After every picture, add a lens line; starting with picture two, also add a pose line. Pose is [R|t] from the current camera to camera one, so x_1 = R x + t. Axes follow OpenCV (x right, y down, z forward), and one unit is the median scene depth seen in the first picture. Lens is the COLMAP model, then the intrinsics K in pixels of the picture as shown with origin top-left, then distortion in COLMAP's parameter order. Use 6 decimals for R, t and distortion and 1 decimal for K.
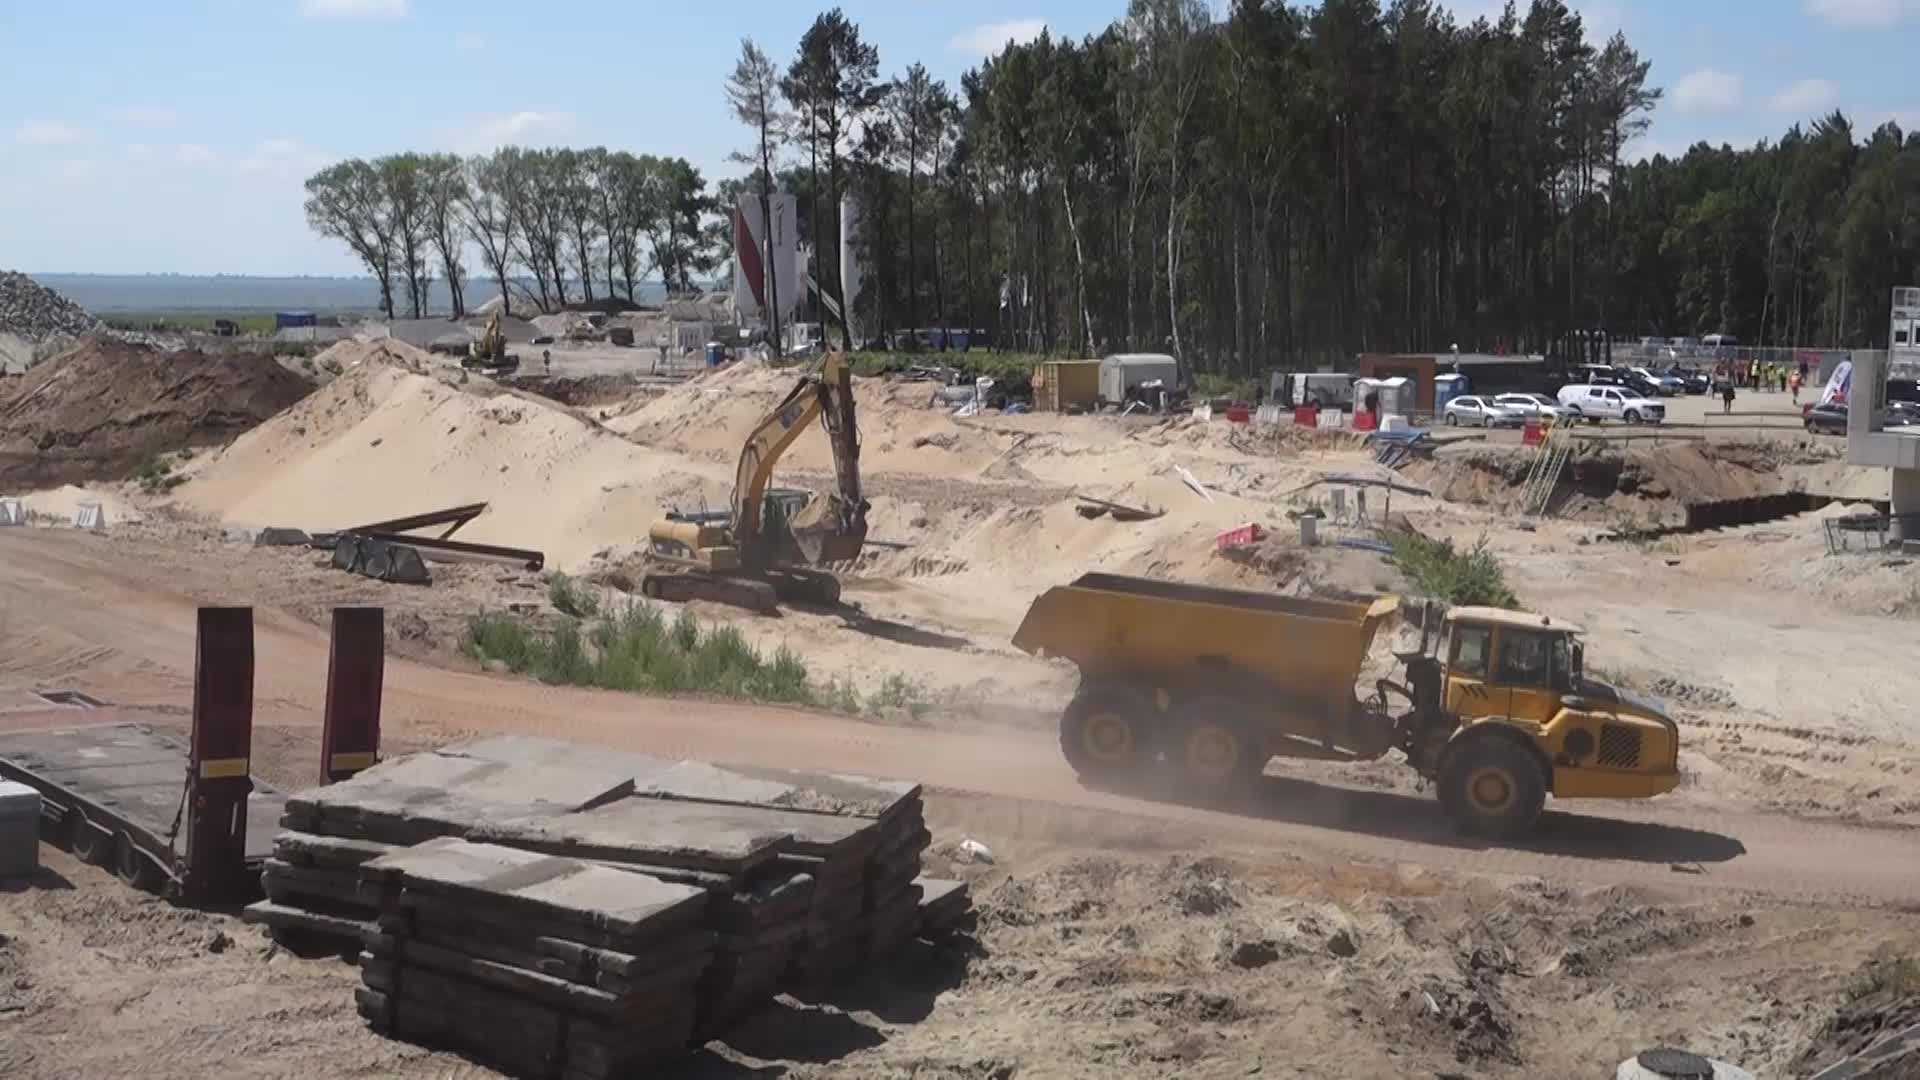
lens RADIAL K [[2209.9, 0, 960.0], [0, 2209.9, 540.0], [0, 0, 1]] dist [-0.004583, 0.001699]
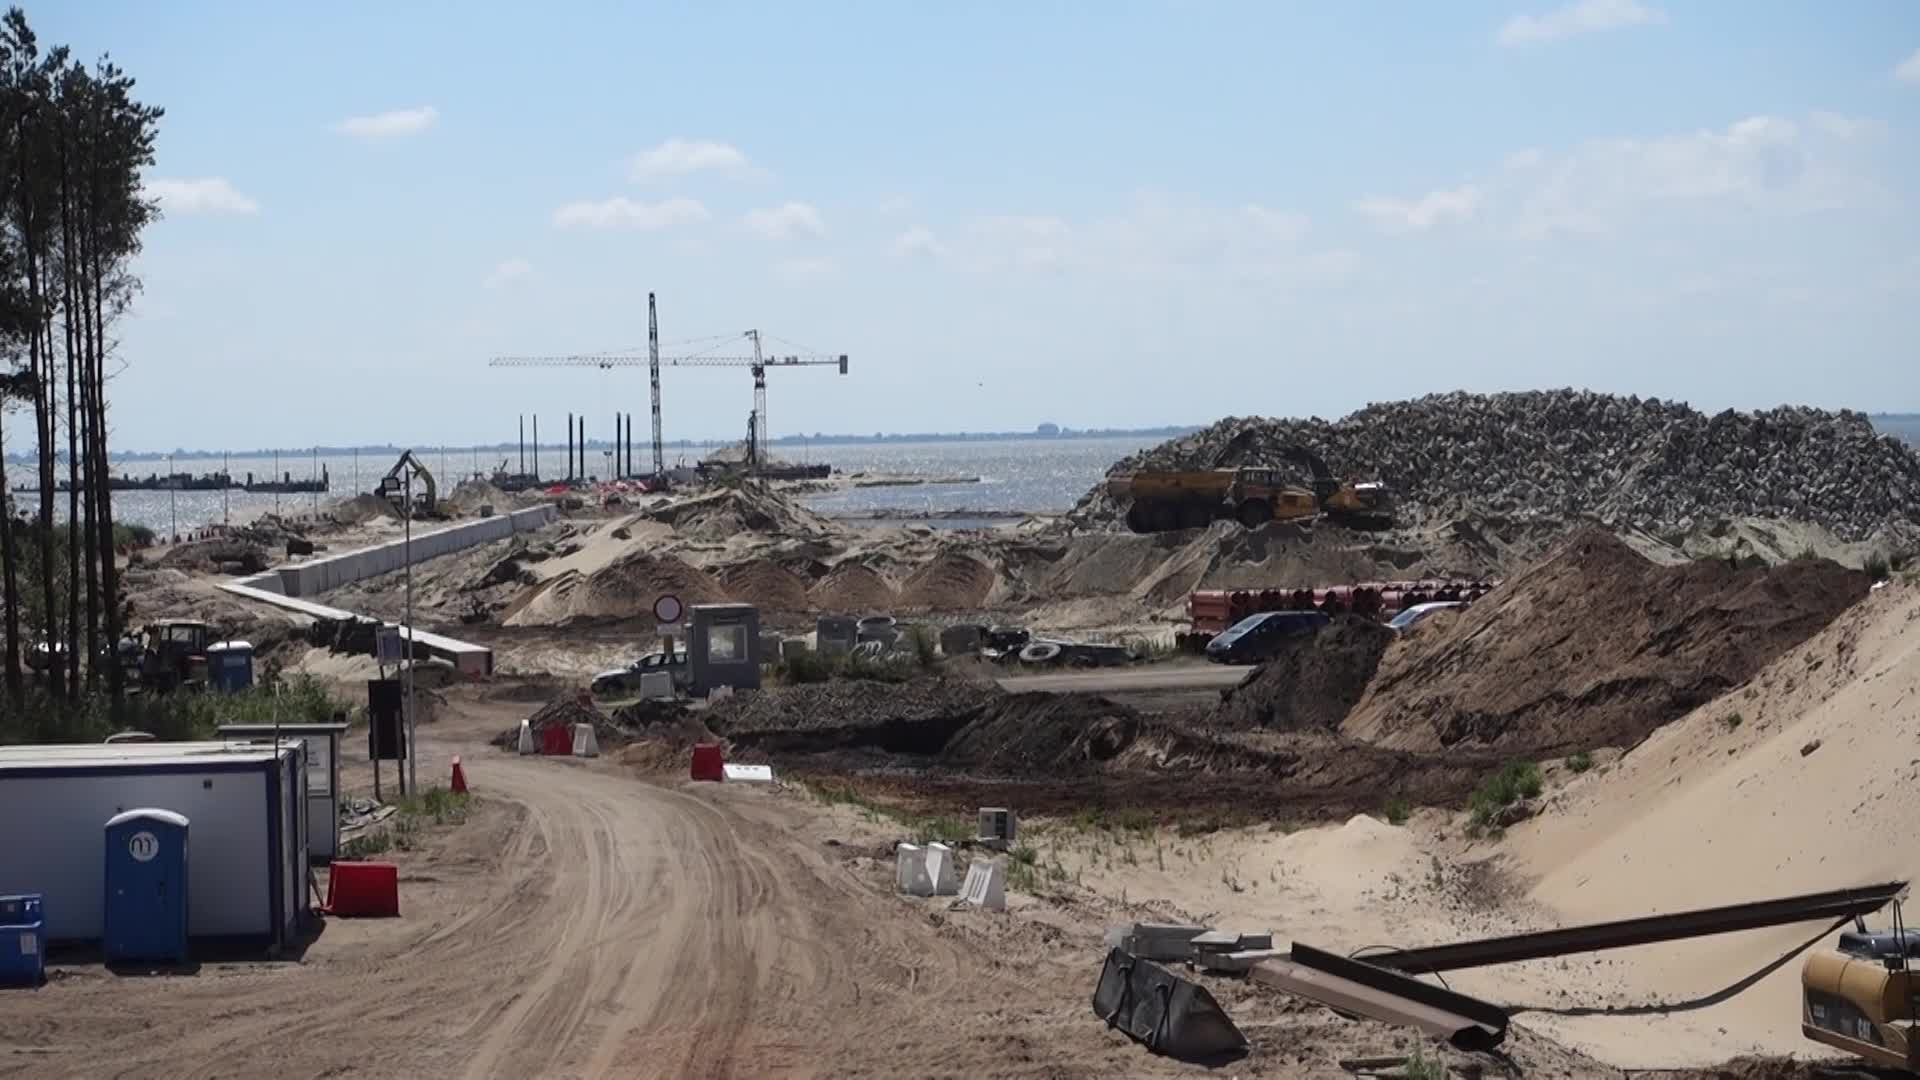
lens RADIAL K [[4180.8, 0, 960.0], [0, 4180.8, 540.0], [0, 0, 1]] dist [0.026448, -0.534866]
pose [[0.767633, -0.013448, -0.640749, 0.164355], [-0.041654, 0.996619, -0.070819, -0.014480], [0.639535, 0.081053, 0.764477, 0.143239]]
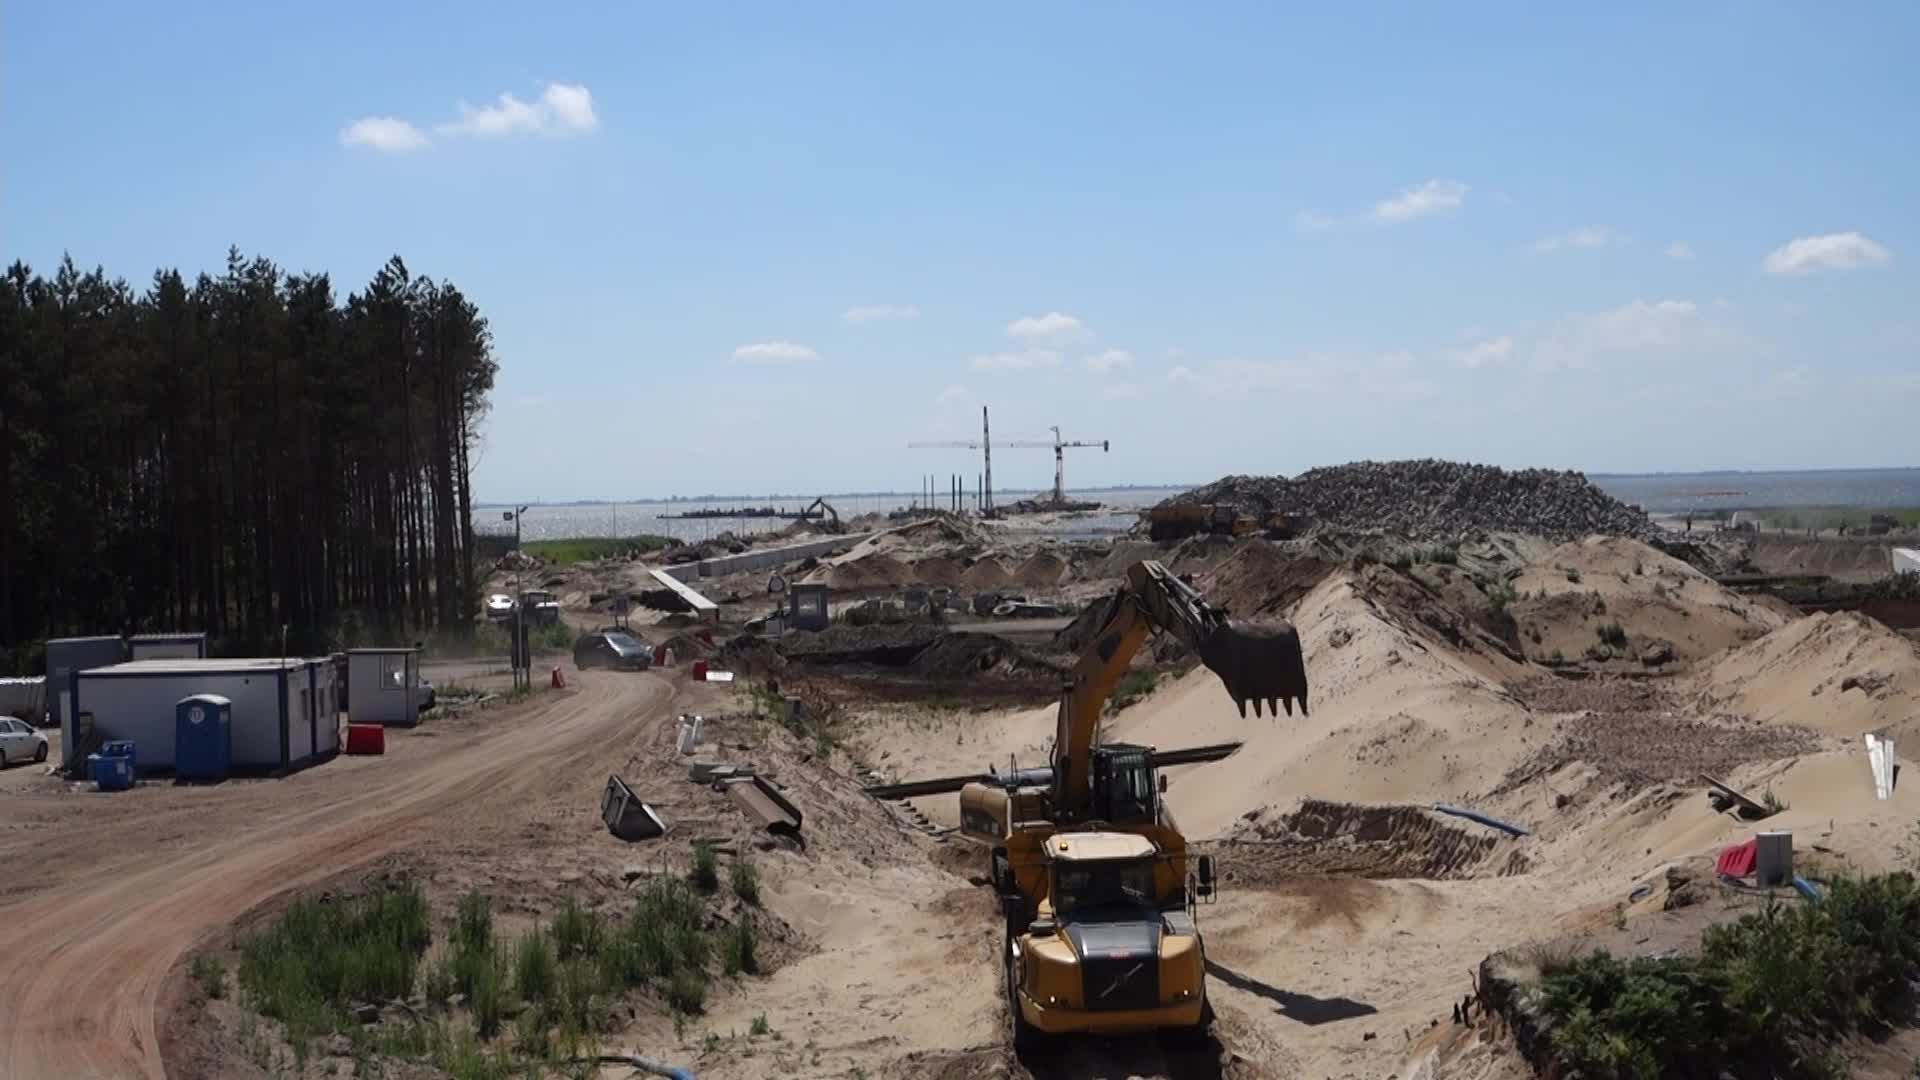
lens RADIAL K [[2358.1, 0, 960.0], [0, 2358.1, 540.0], [0, 0, 1]] dist [0.001651, -0.064954]
pose [[0.696156, -0.015486, -0.717723, 0.279435], [-0.048165, 0.996507, -0.068219, -0.021787], [0.716273, 0.082061, 0.692979, 0.243468]]
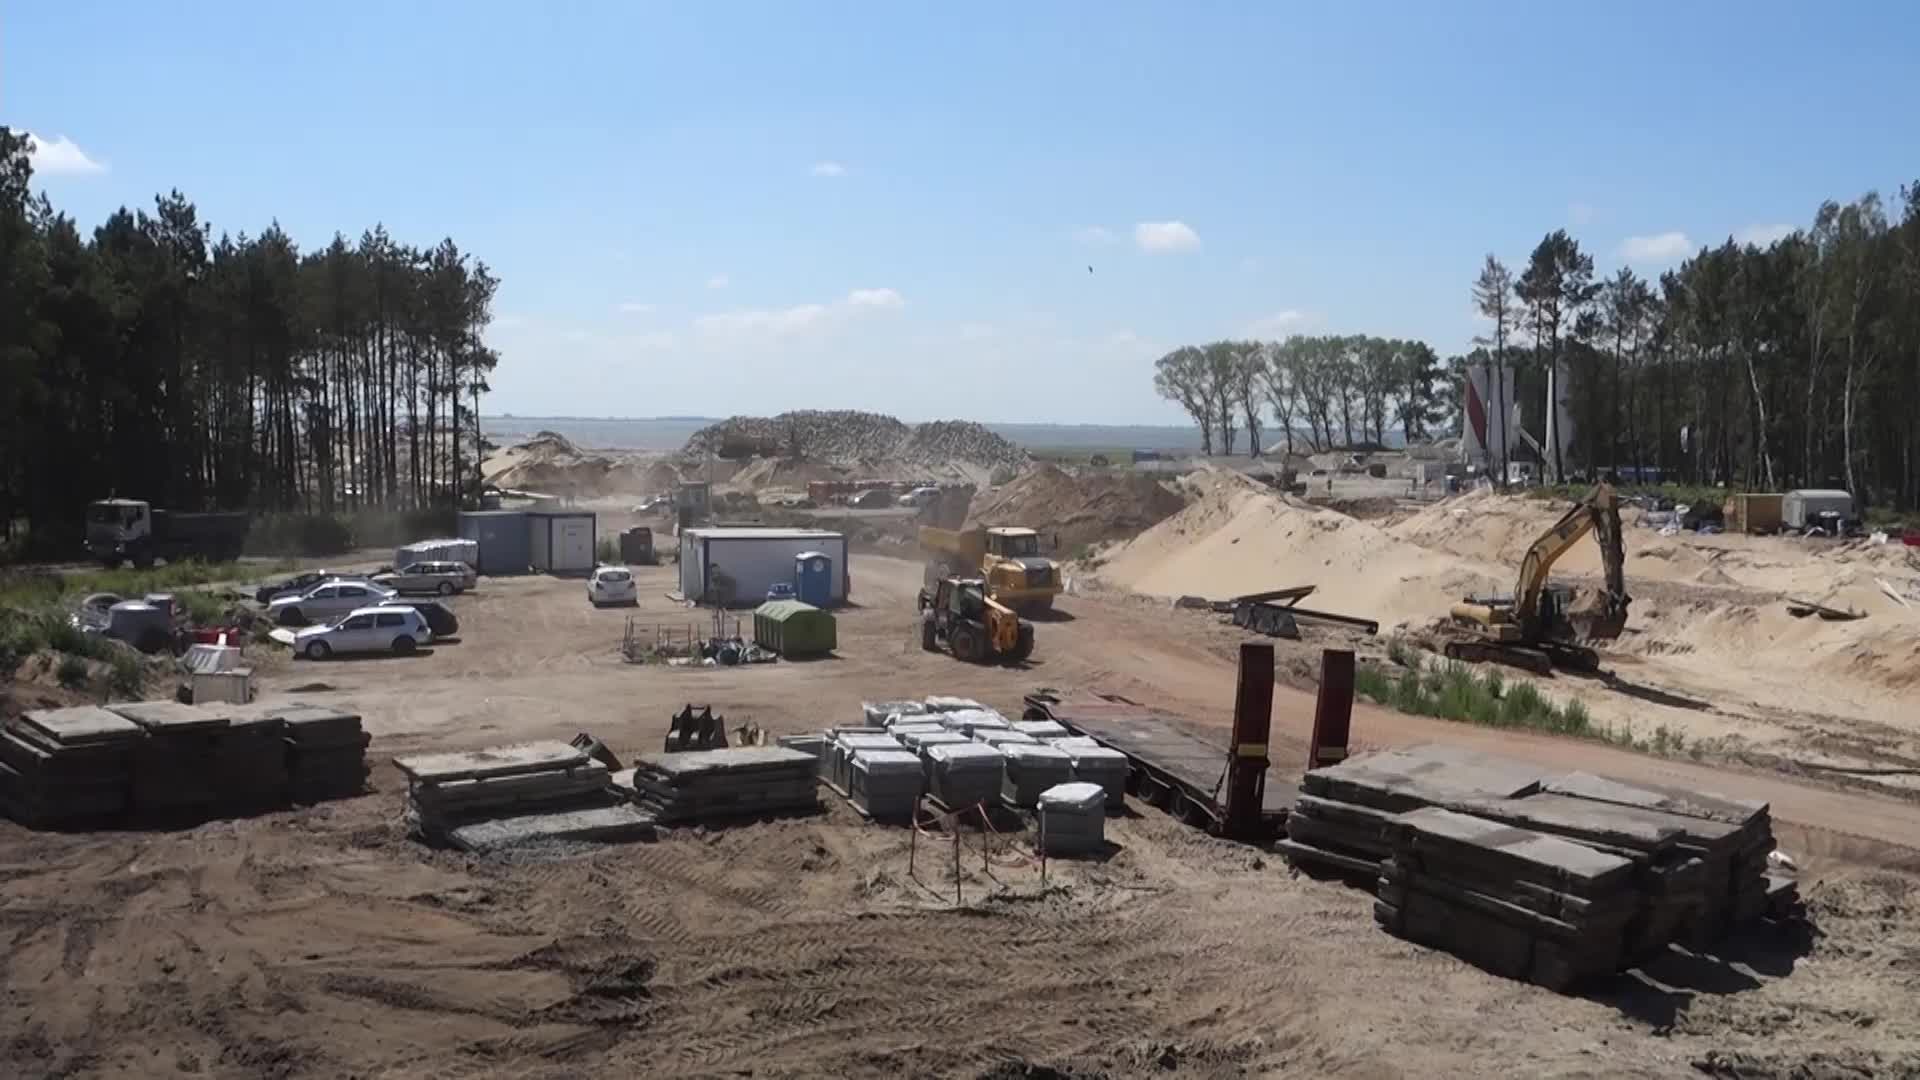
lens RADIAL K [[1579.0, 0, 960.0], [0, 1579.0, 540.0], [0, 0, 1]] dist [-0.002170, -0.008030]
pose [[0.921900, 0.030487, -0.386227, -0.026504], [-0.048583, 0.998127, -0.037177, 0.002280], [0.384370, 0.053038, 0.921654, -0.023144]]
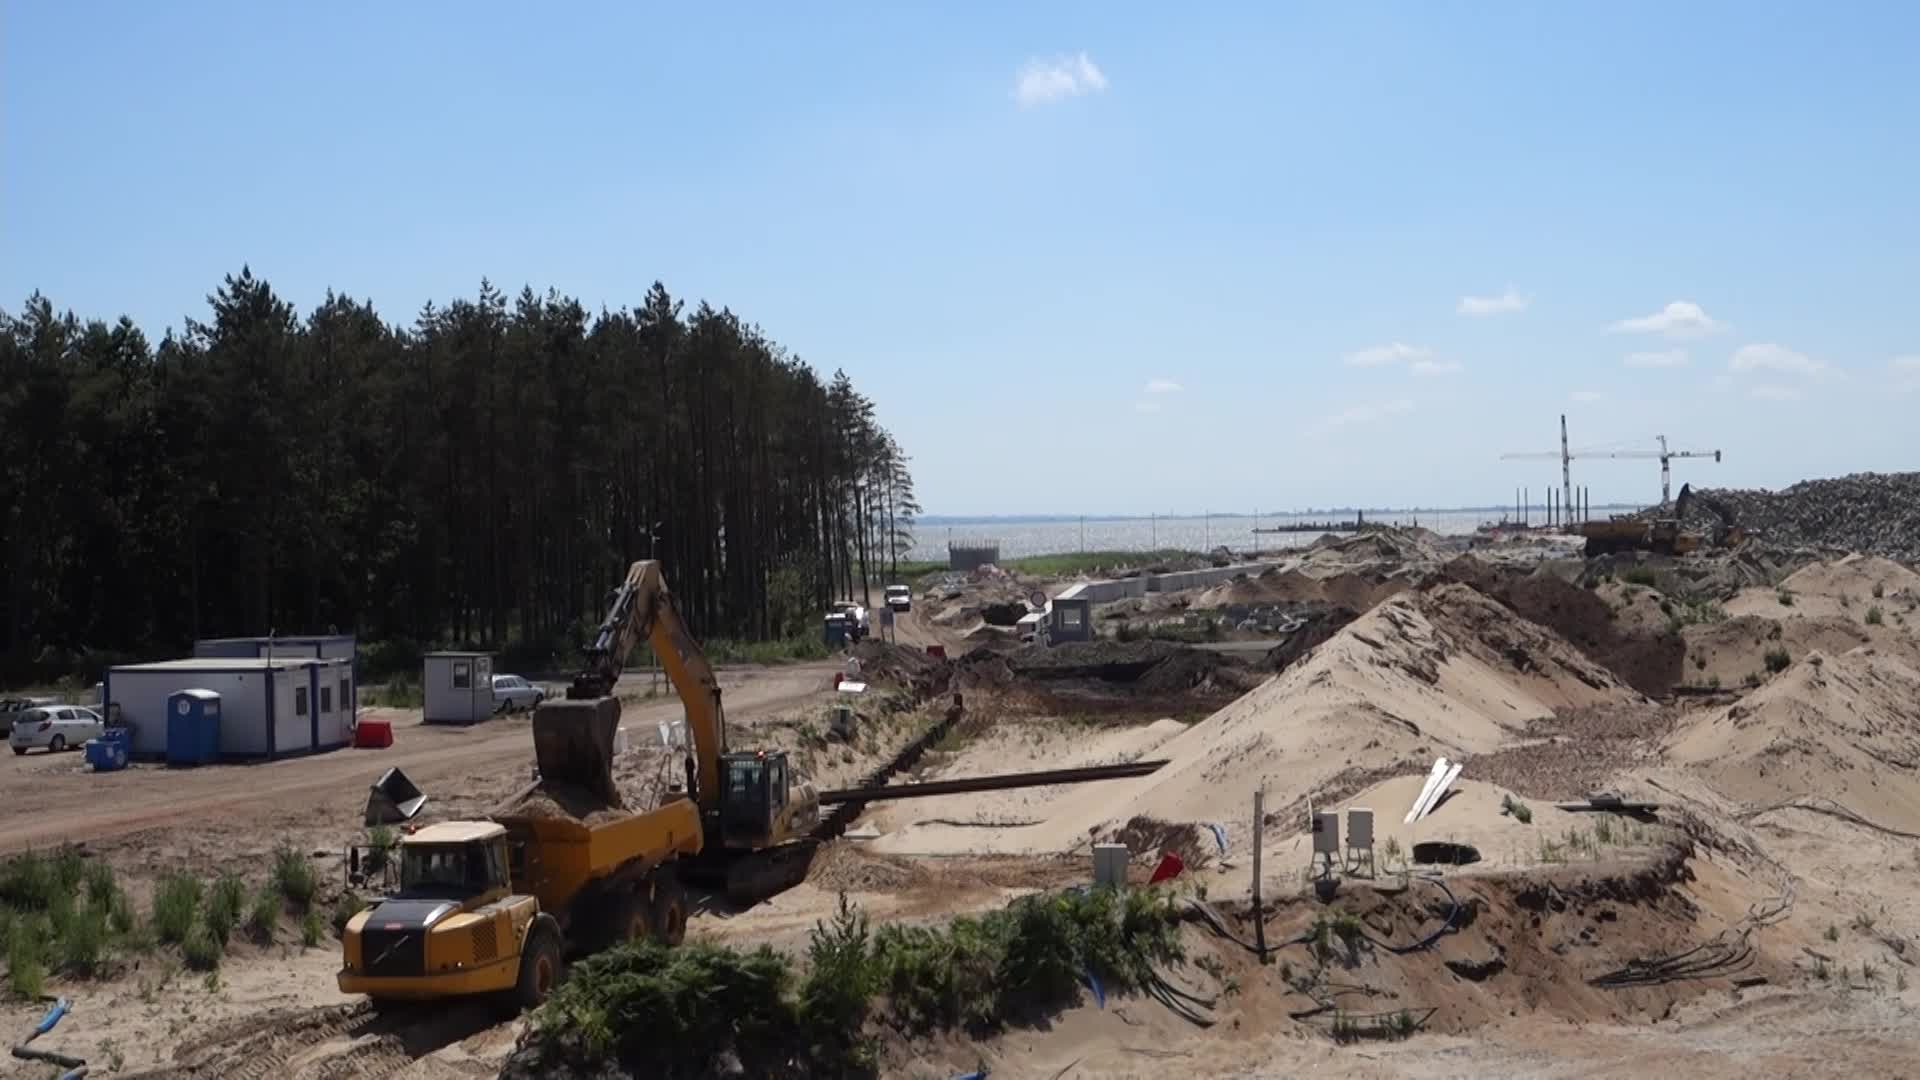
lens RADIAL K [[2442.0, 0, 961.3], [0, 2442.0, 512.7], [0, 0, 1]] dist [-0.011700, -0.070203]
pose [[0.488064, -0.026712, -0.872399, 0.439947], [-0.070253, 0.995086, -0.069771, -0.031755], [0.869976, 0.095342, 0.483789, 0.384126]]
